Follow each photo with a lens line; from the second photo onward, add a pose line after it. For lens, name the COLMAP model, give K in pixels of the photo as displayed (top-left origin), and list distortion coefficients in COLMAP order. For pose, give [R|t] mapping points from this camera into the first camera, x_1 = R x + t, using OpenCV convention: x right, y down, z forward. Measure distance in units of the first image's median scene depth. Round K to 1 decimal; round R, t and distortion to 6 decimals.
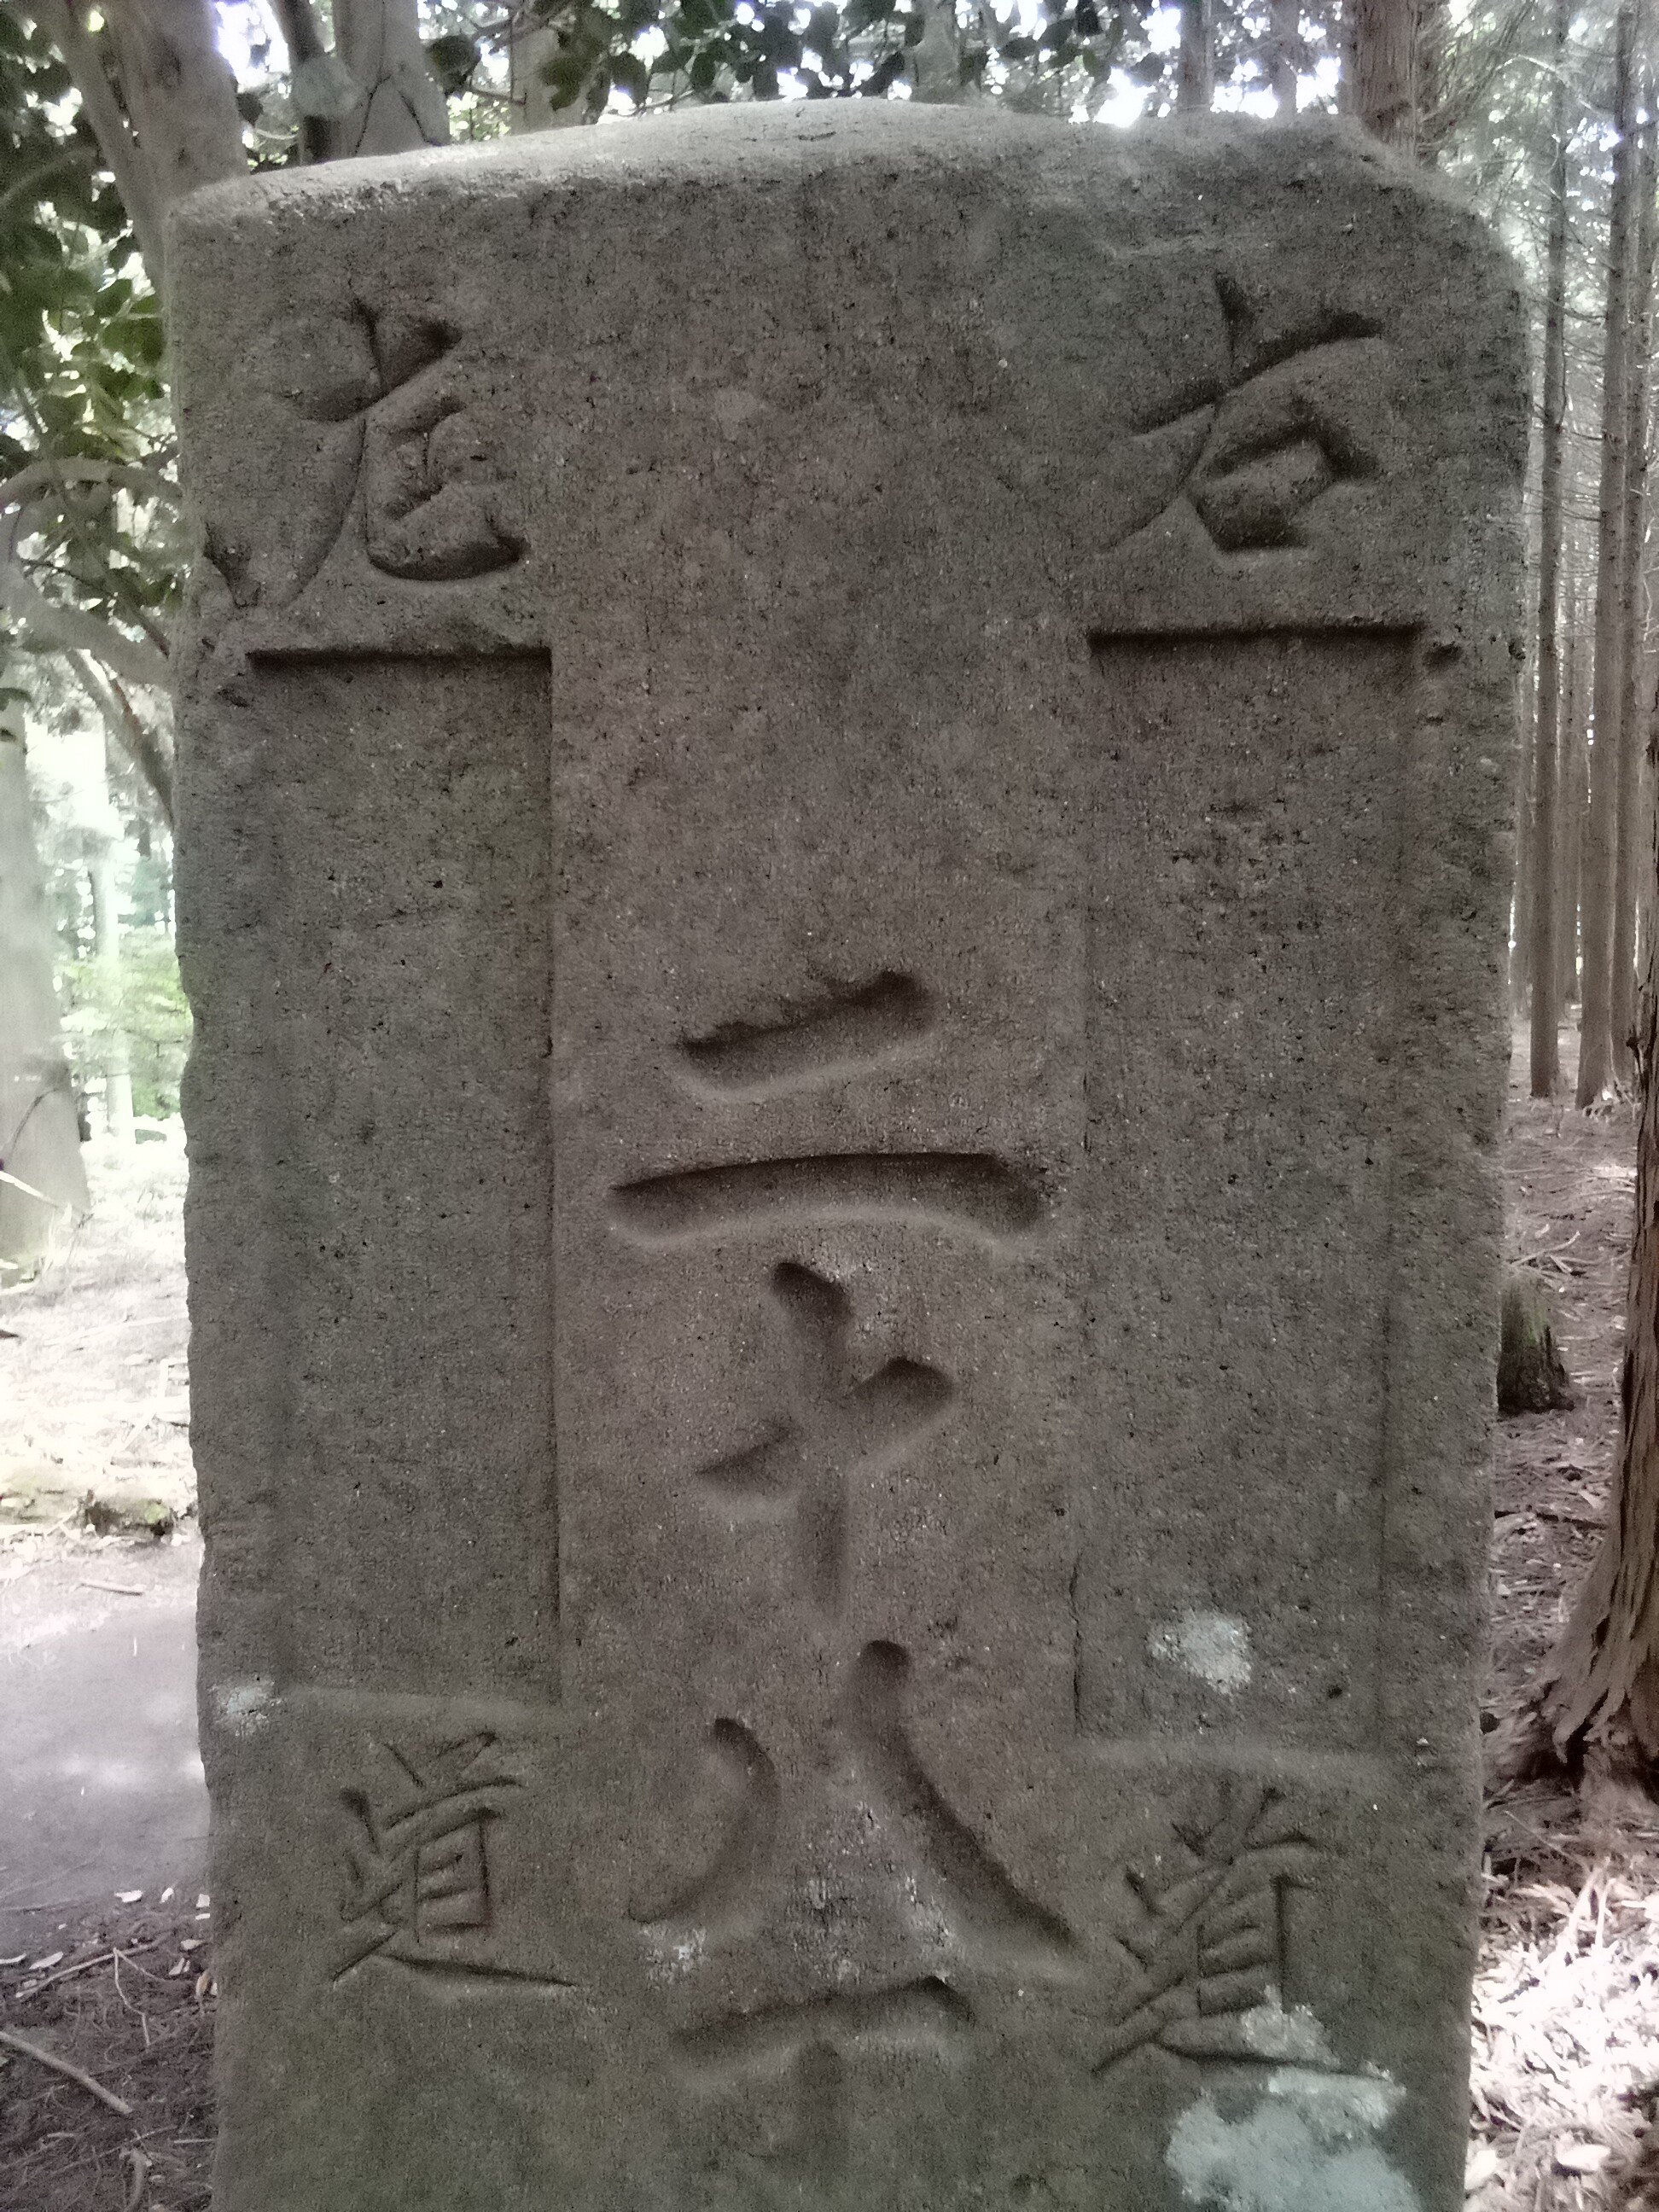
lens RADIAL K [[1845.4, 0, 828.7], [0, 1845.4, 1097.2], [0, 0, 1]] dist [0.026598, -0.037330]
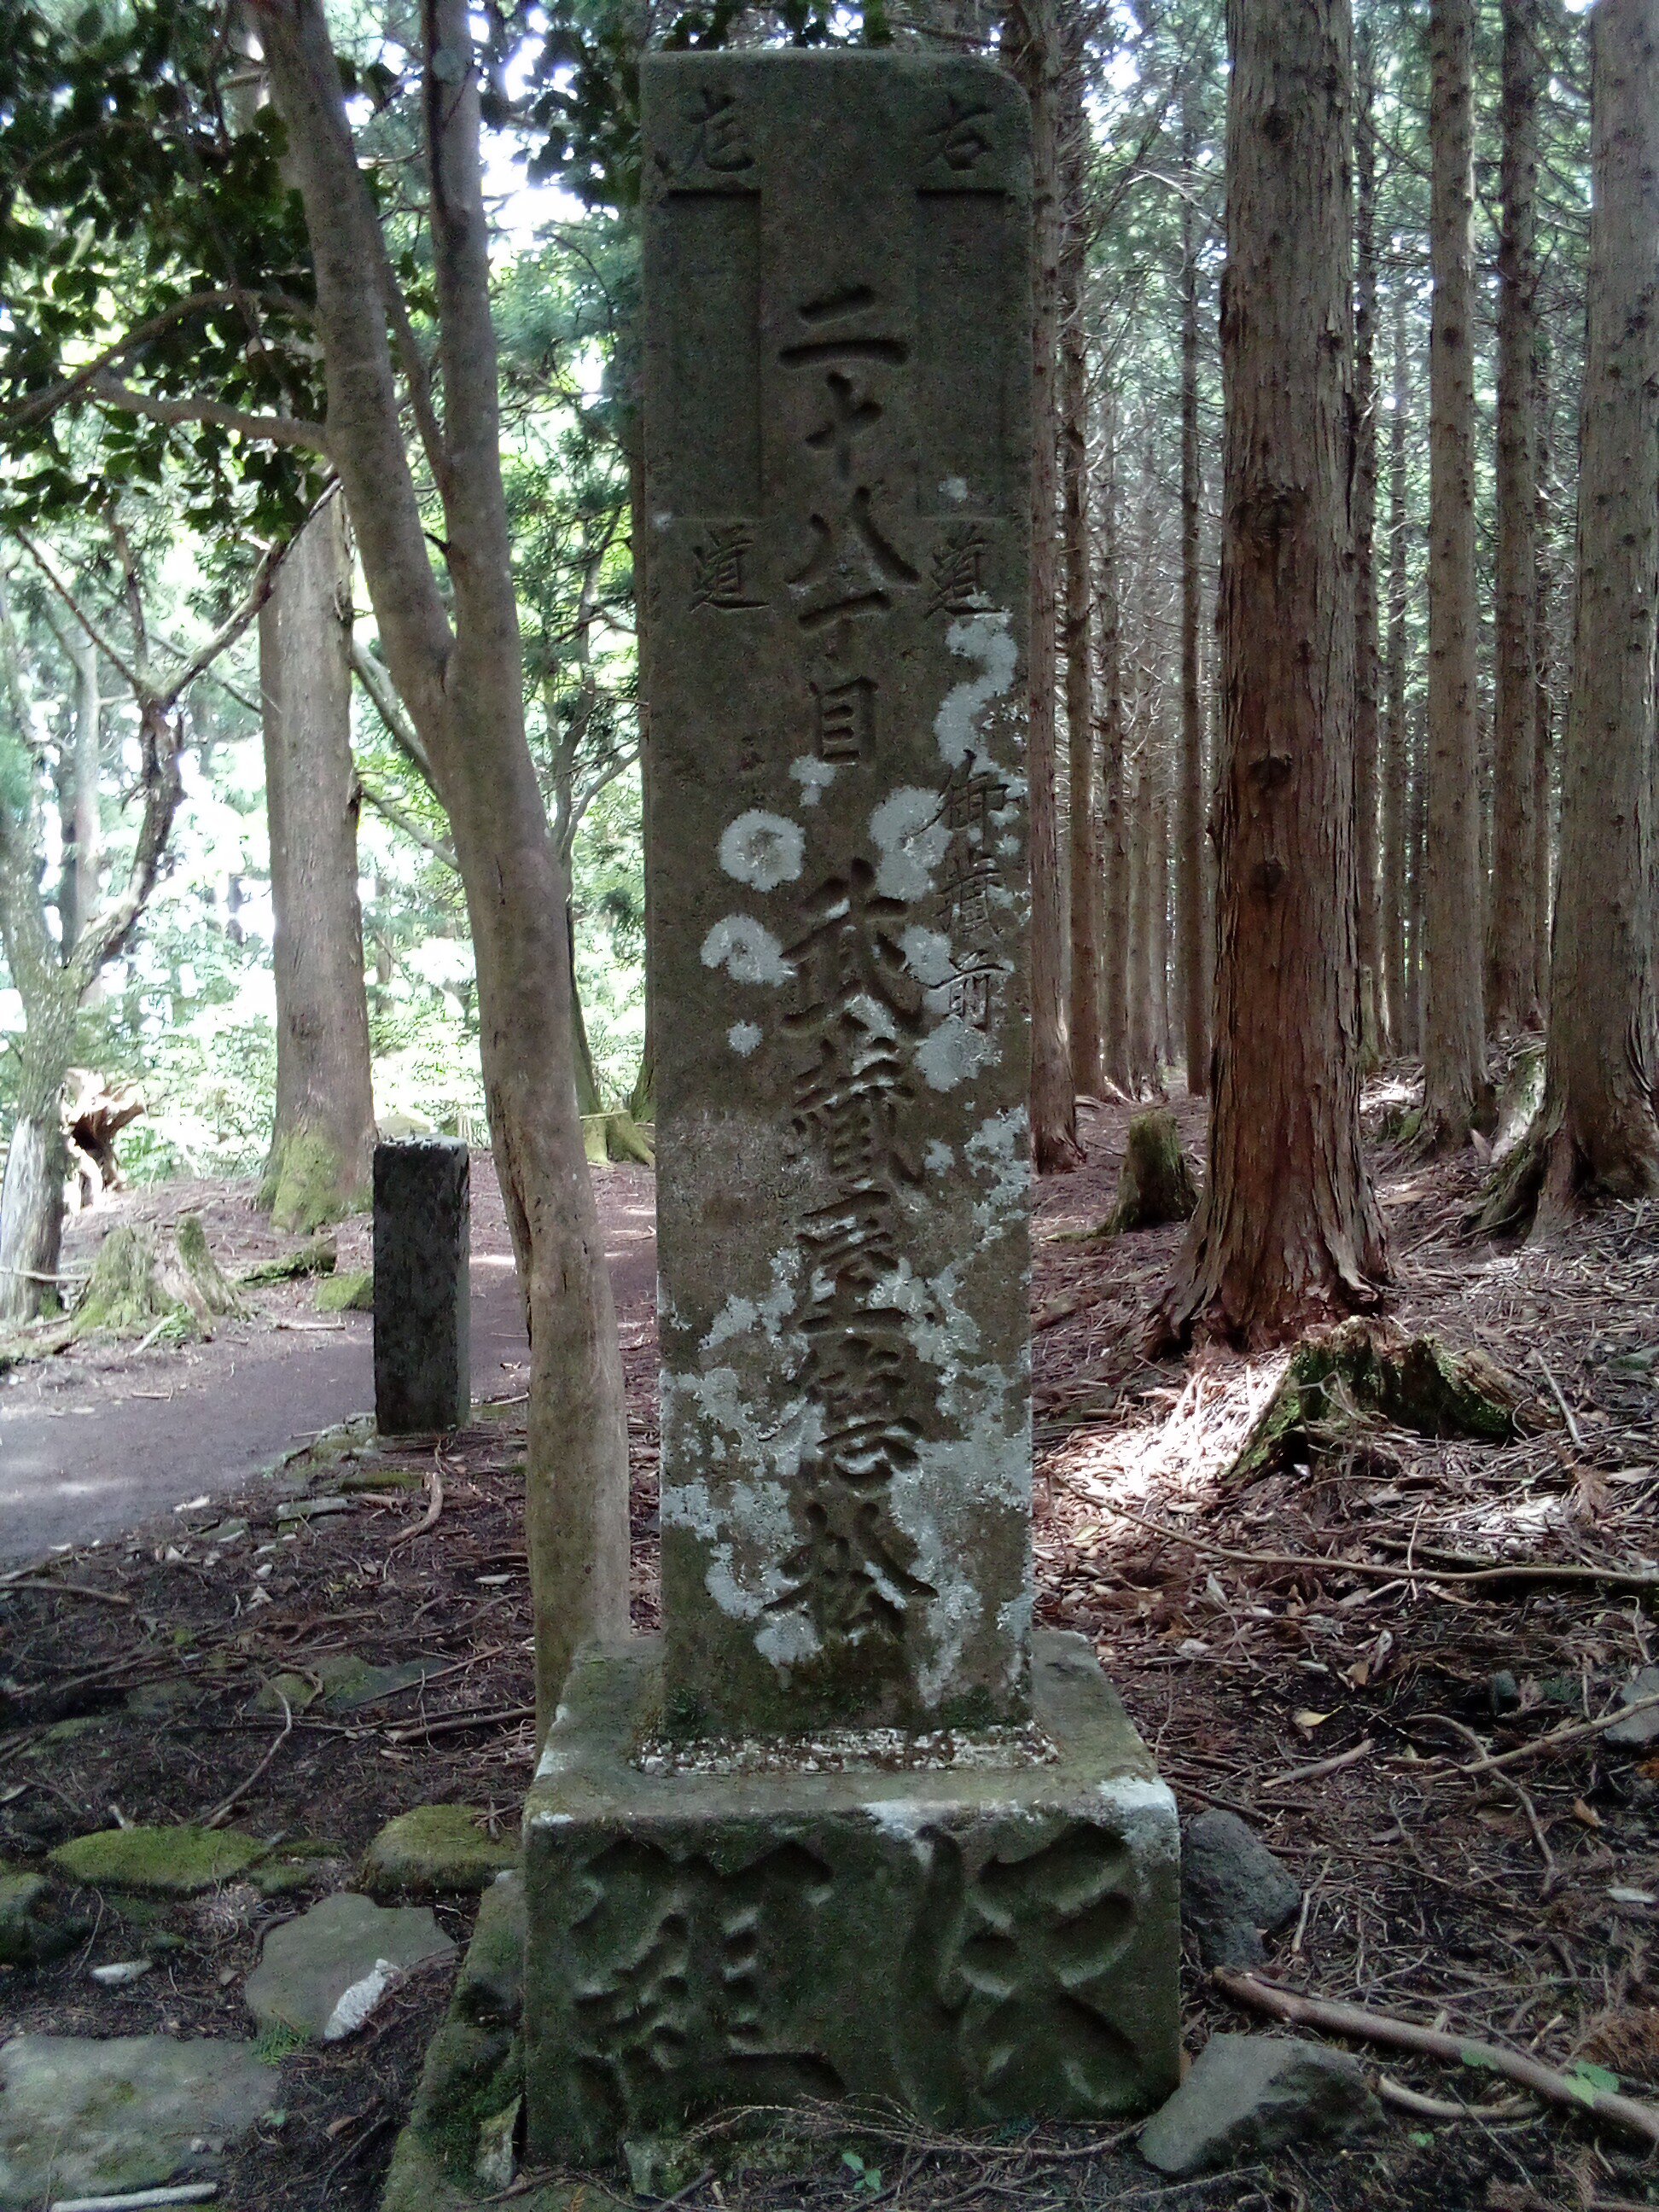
lens RADIAL K [[1845.4, 0, 827.2], [0, 1845.4, 1112.1], [0, 0, 1]] dist [0.026598, -0.037330]
pose [[0.986496, -0.016791, 0.162921, -0.587511], [0.022484, 0.999197, -0.033166, 1.501740], [-0.162233, 0.036382, 0.986082, -2.230350]]
